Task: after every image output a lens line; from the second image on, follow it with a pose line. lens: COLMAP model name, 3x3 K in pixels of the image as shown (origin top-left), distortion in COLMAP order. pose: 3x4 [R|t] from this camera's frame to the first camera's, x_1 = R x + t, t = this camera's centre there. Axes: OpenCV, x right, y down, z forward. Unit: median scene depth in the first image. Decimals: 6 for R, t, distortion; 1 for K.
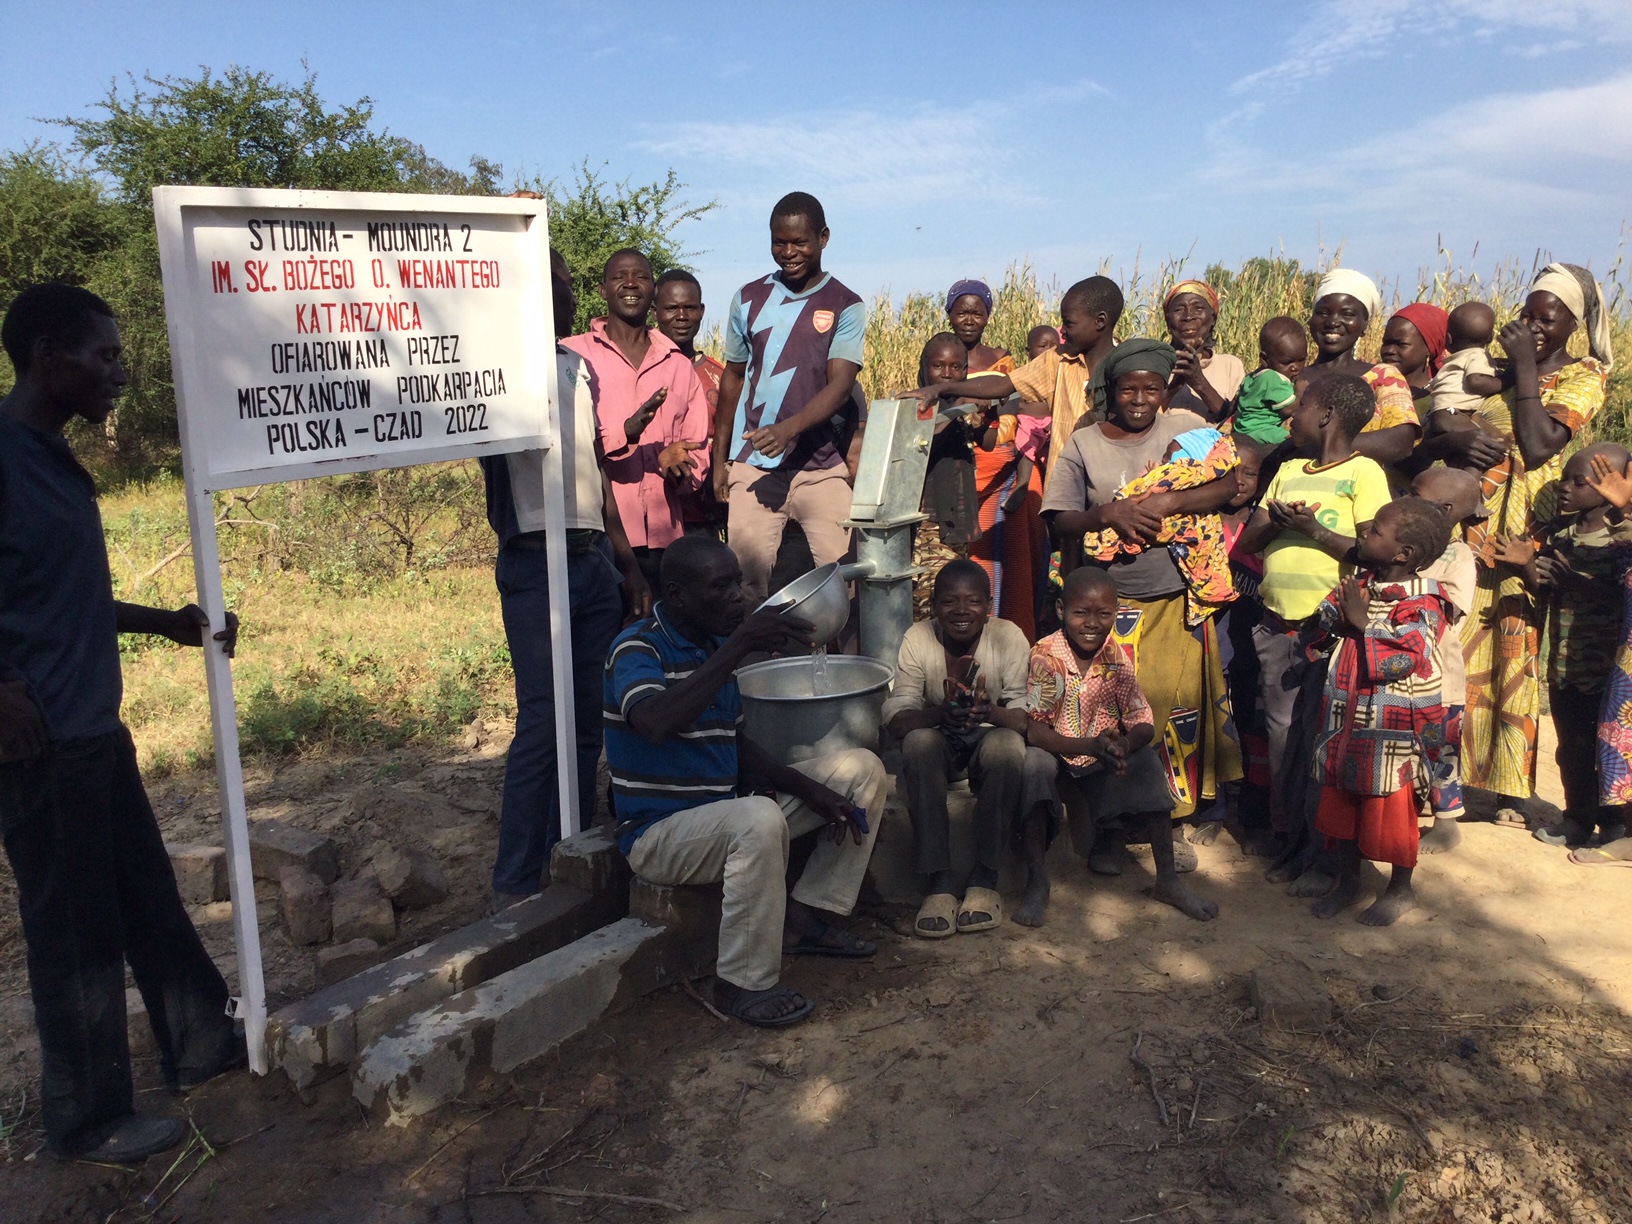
lens RADIAL K [[1480.5, 0, 825.2], [0, 1480.5, 613.5], [0, 0, 1]] dist [0.112716, -0.240907]
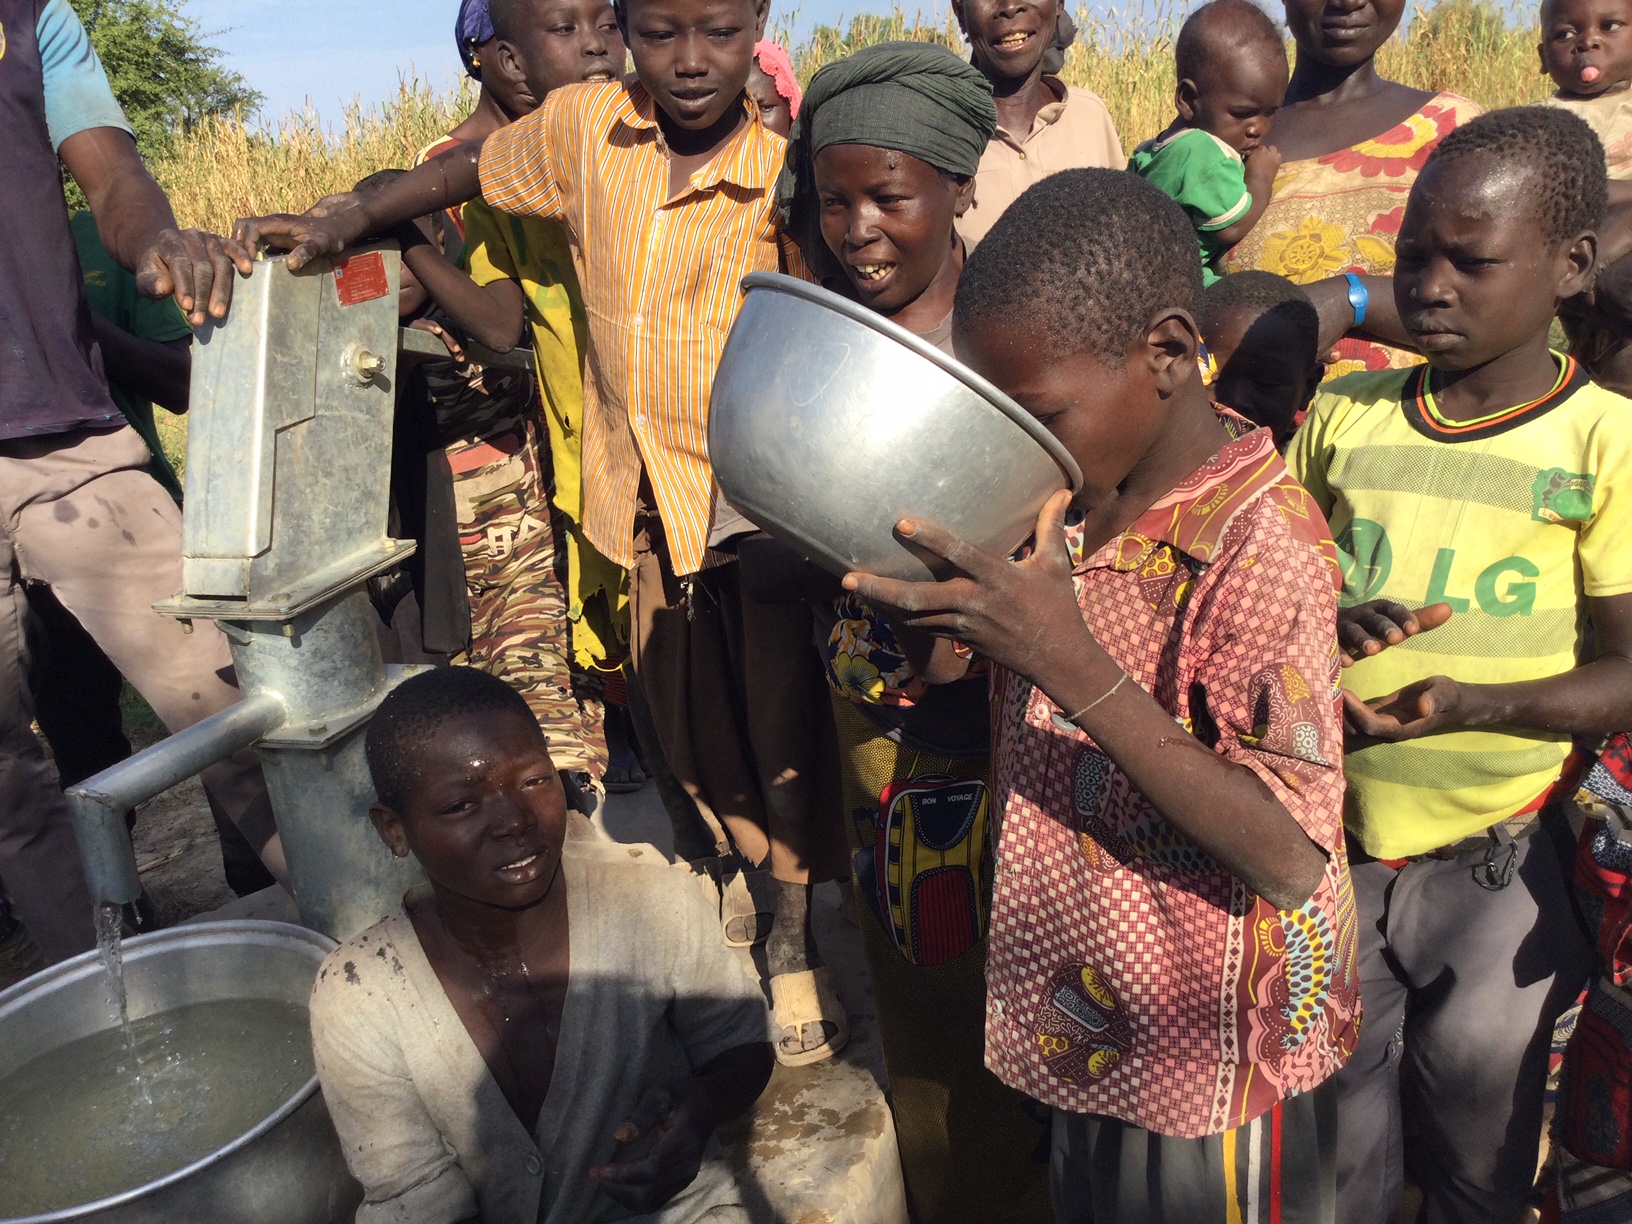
lens RADIAL K [[1468.1, 0, 817.4], [0, 1468.1, 637.4], [0, 0, 1]] dist [-0.047375, -0.007404]
pose [[0.967862, -0.135815, 0.211654, 0.110987], [0.100128, 0.980156, 0.171079, -0.121735], [-0.230689, -0.144389, 0.962255, 0.745316]]
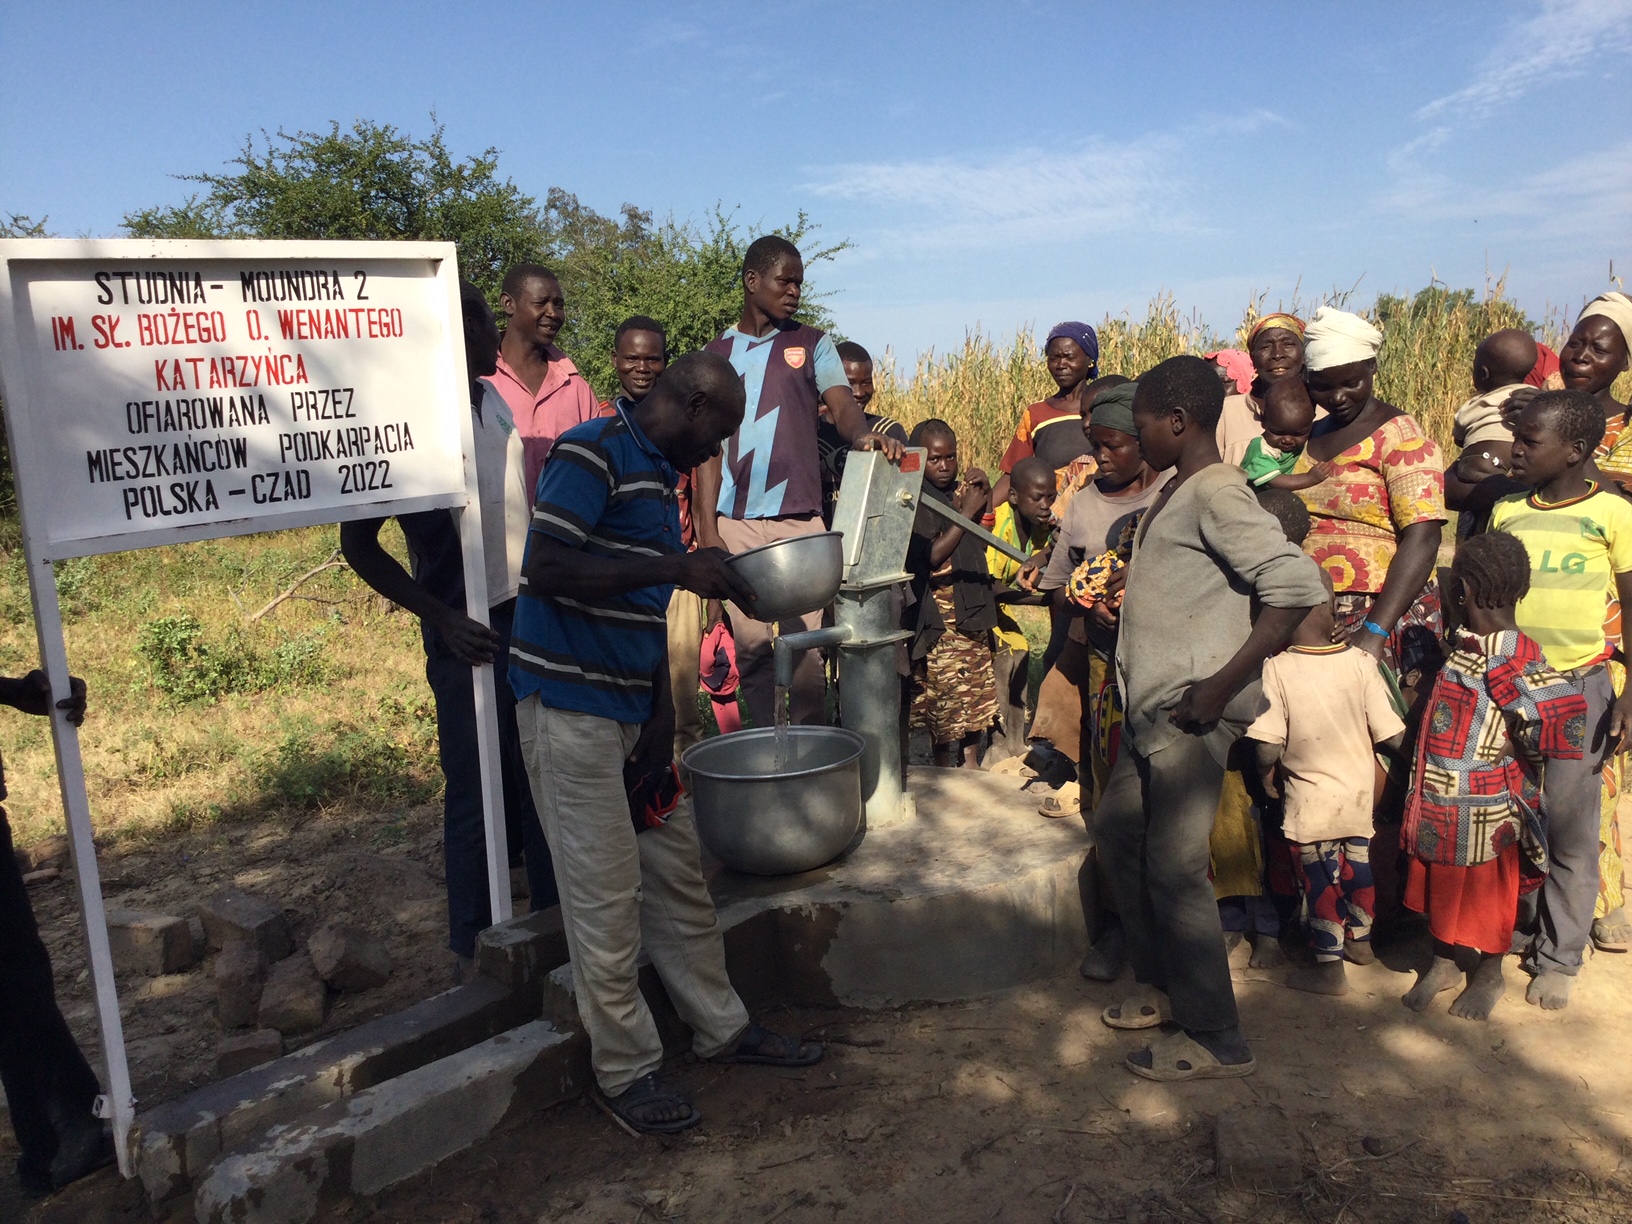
lens RADIAL K [[1467.6, 0, 820.3], [0, 1467.6, 614.7], [0, 0, 1]] dist [0.125081, -0.296417]
pose [[0.993462, 0.004914, -0.114060, 0.145584], [-0.007379, 0.999748, -0.021199, -0.026797], [0.113927, 0.021902, 0.993248, 0.112695]]
